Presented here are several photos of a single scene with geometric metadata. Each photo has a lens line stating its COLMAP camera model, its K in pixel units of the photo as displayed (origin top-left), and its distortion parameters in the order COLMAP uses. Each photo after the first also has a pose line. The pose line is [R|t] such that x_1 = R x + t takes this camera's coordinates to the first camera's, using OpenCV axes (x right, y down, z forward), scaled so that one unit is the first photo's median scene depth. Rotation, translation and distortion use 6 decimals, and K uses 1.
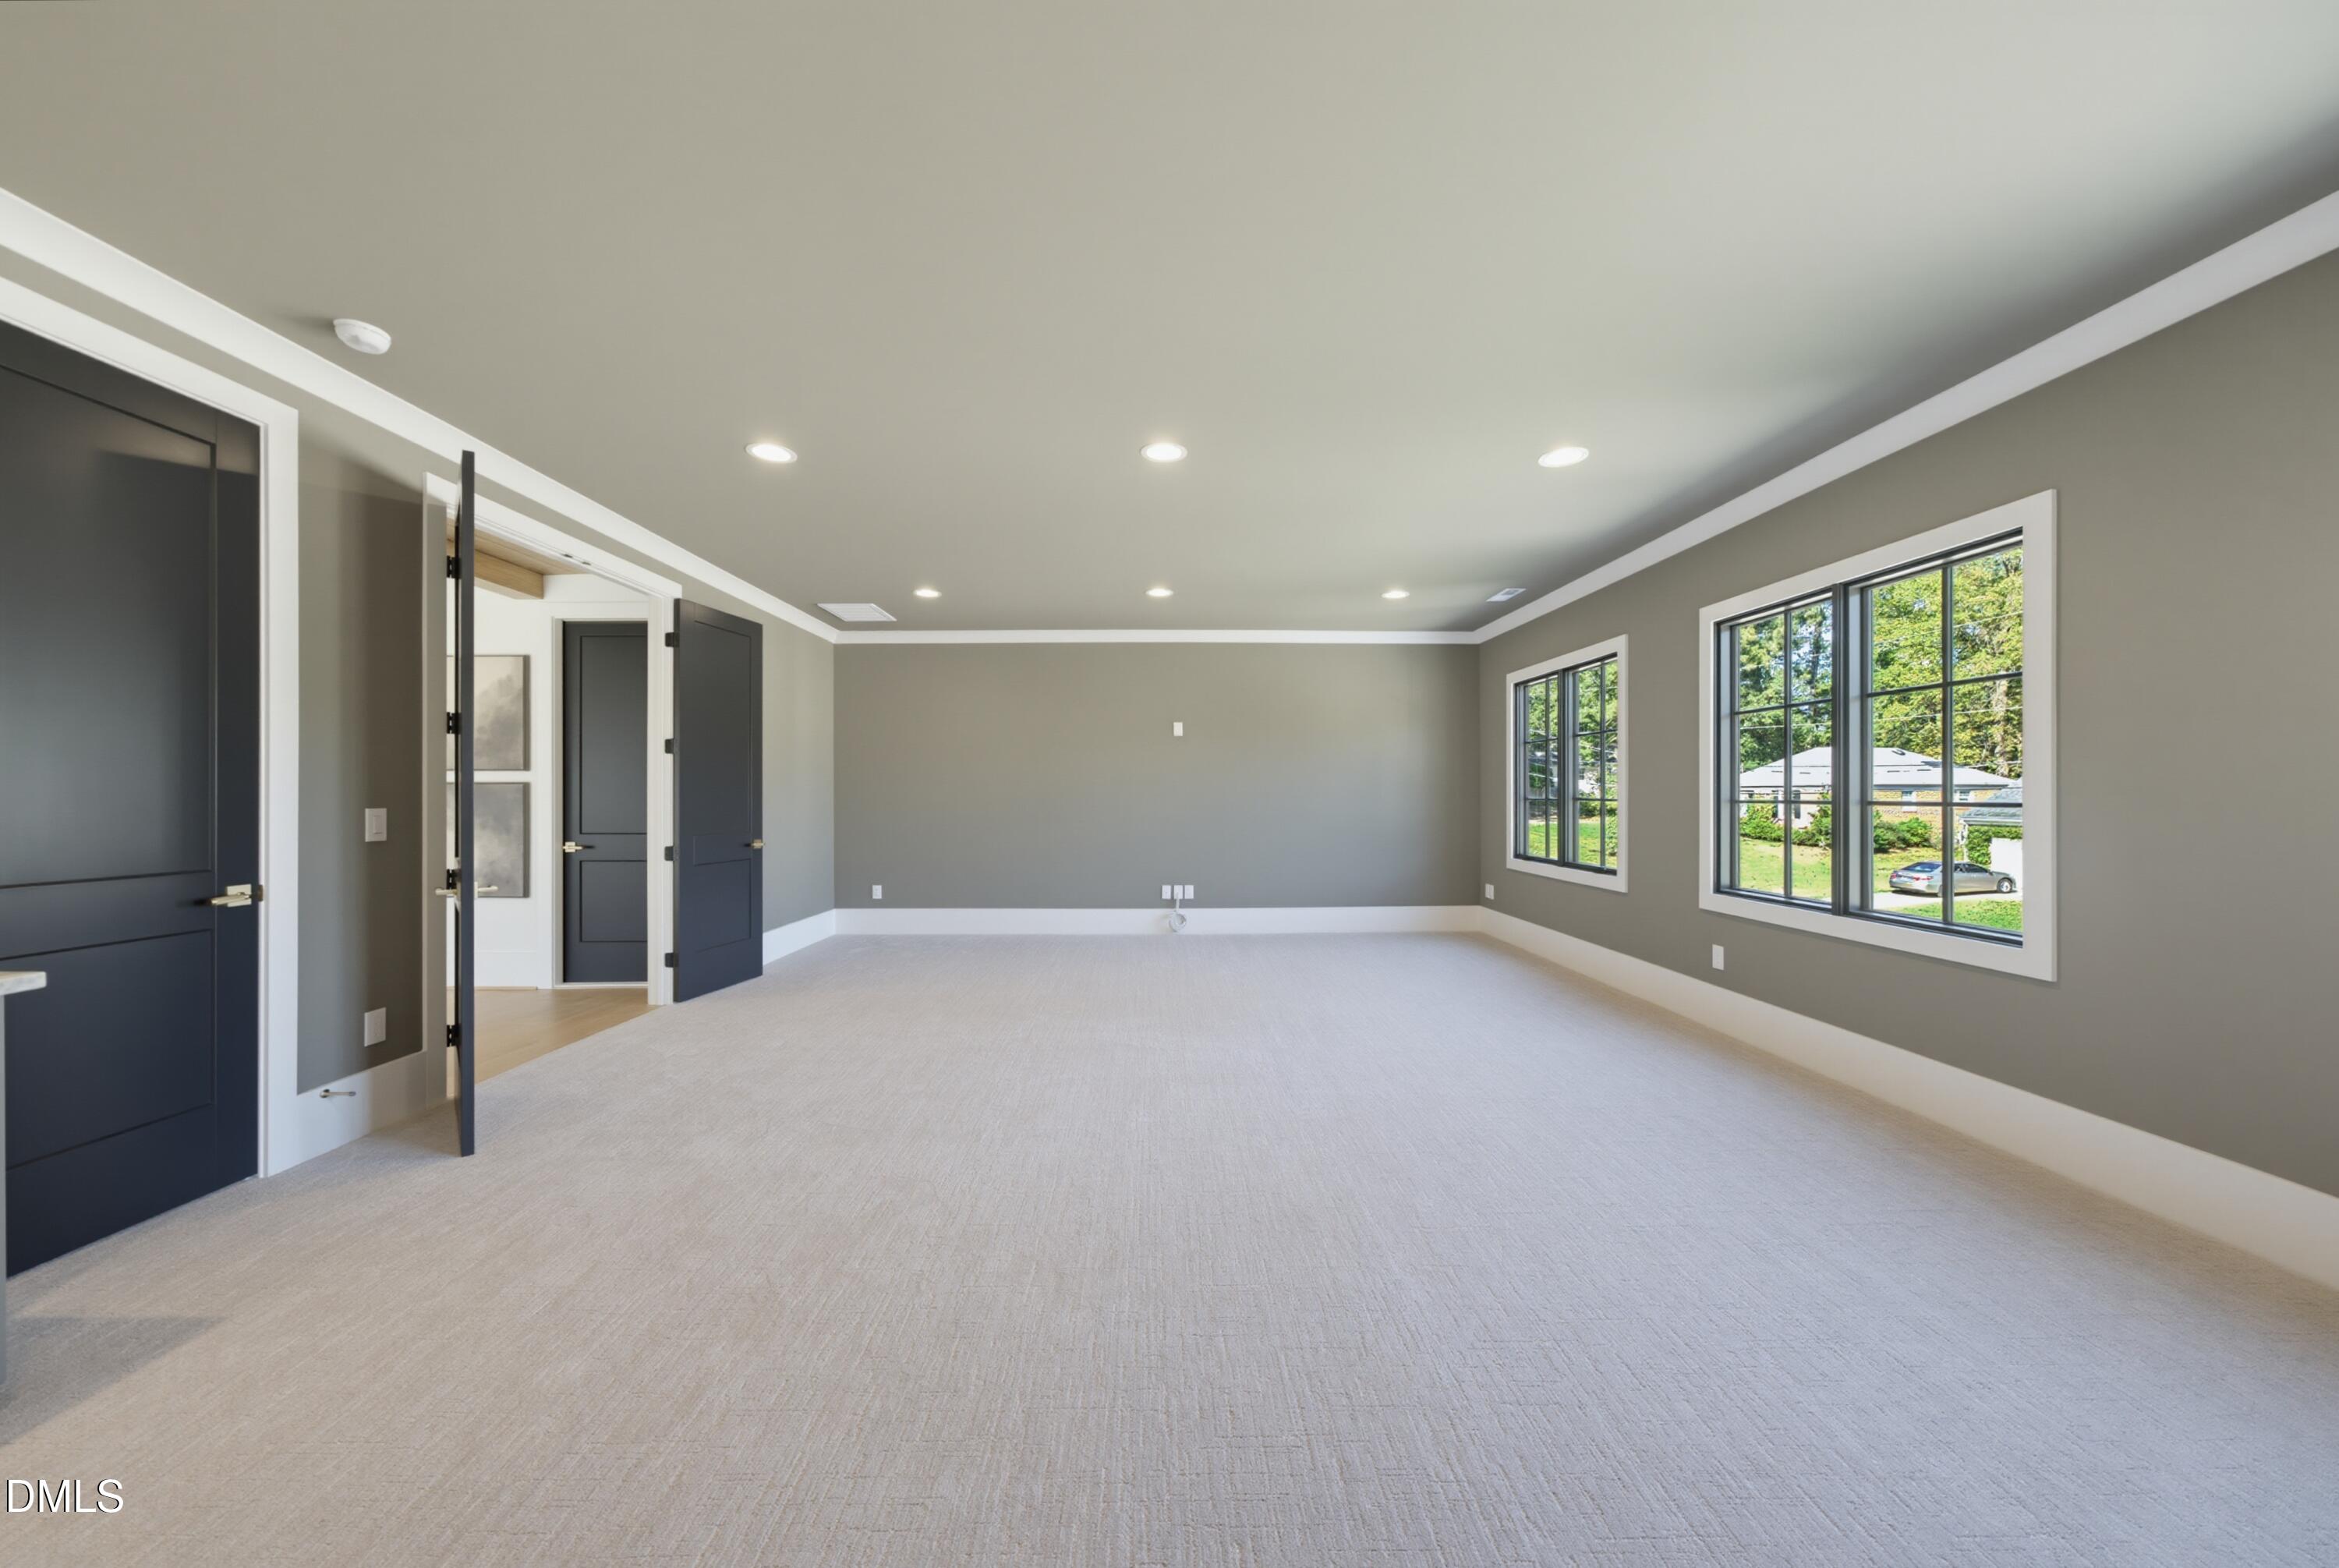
lens RADIAL K [[800.0, 0, 1168.8], [0, 800.0, 799.1], [0, 0, 1]] dist [-0.005771, 0.000221]
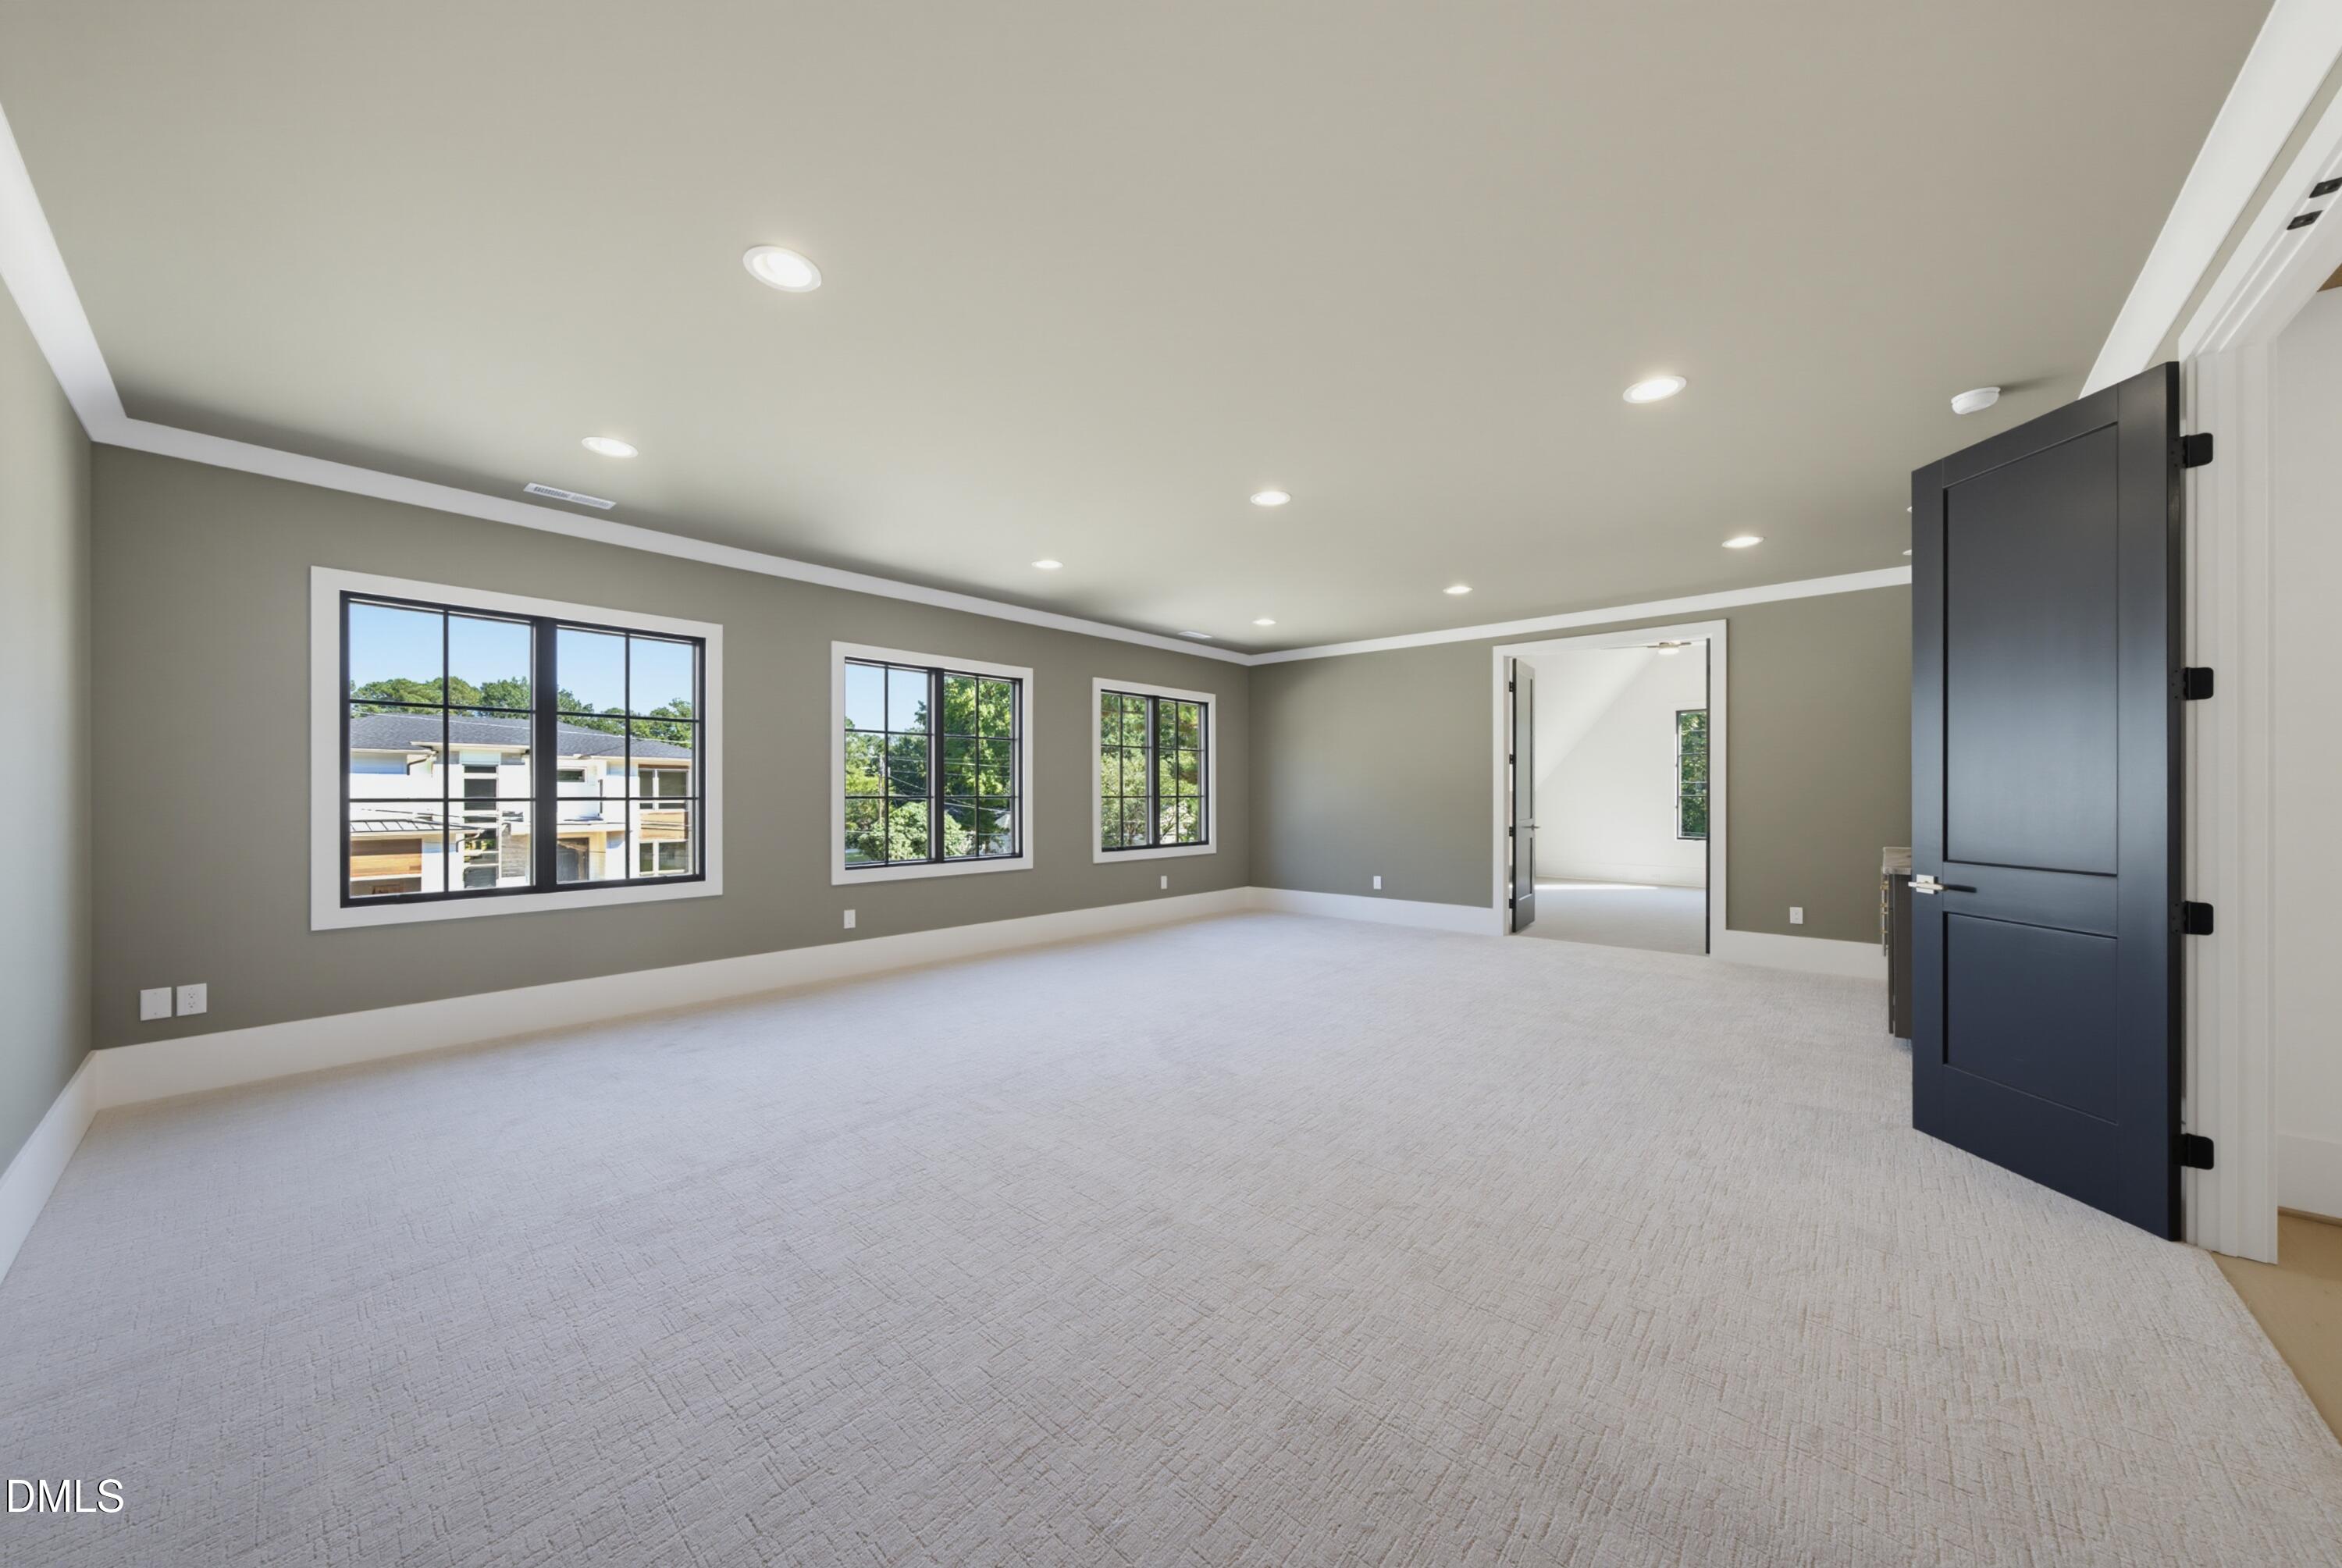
lens RADIAL K [[800.9, 0, 1170.3], [0, 800.9, 799.1], [0, 0, 1]] dist [-0.005771, 0.000221]
pose [[-0.725847, -0.012261, 0.687747, -0.429264], [-0.001745, 0.999871, 0.015983, -0.012817], [-0.687854, 0.010401, -0.725774, 1.183194]]
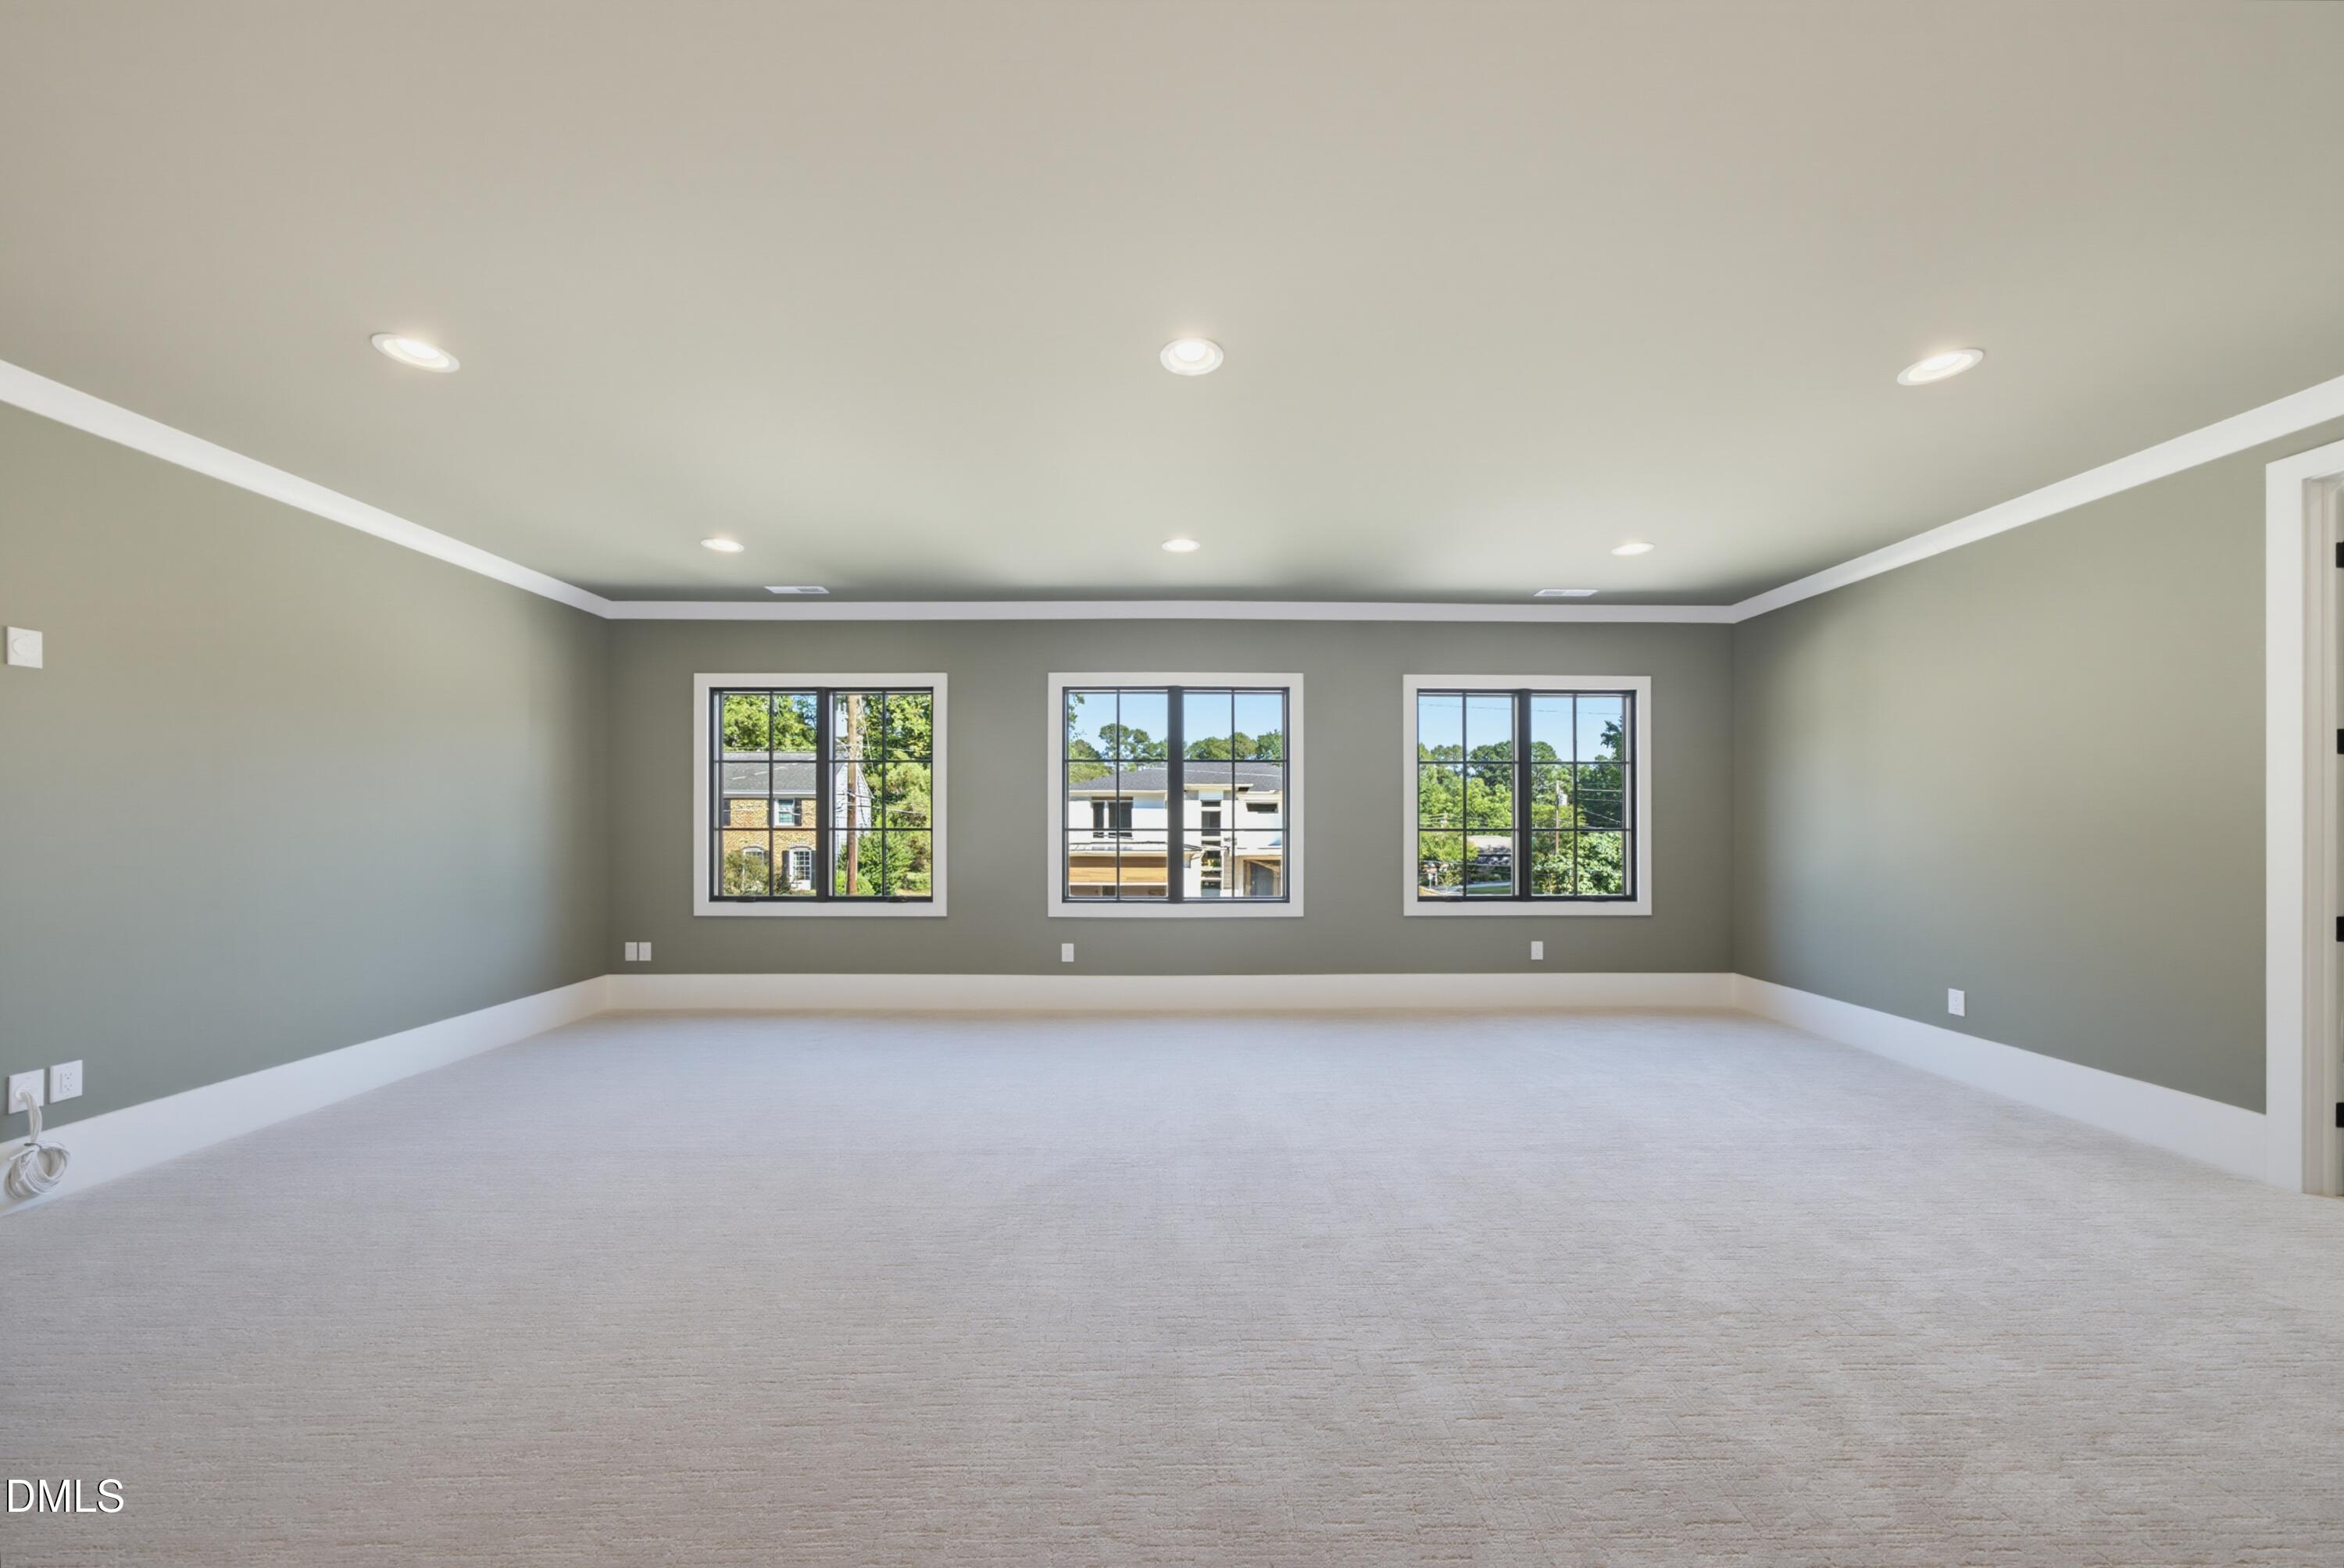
lens RADIAL K [[784.0, 0, 1172.0], [0, 784.0, 784.0], [0, 0, 1]] dist [-0.027937, 0.000099]
pose [[0.021866, 0.044027, 0.998791, -0.411411], [0.006319, 0.999004, -0.044174, -0.008753], [-0.999741, 0.007277, 0.021566, 0.605188]]
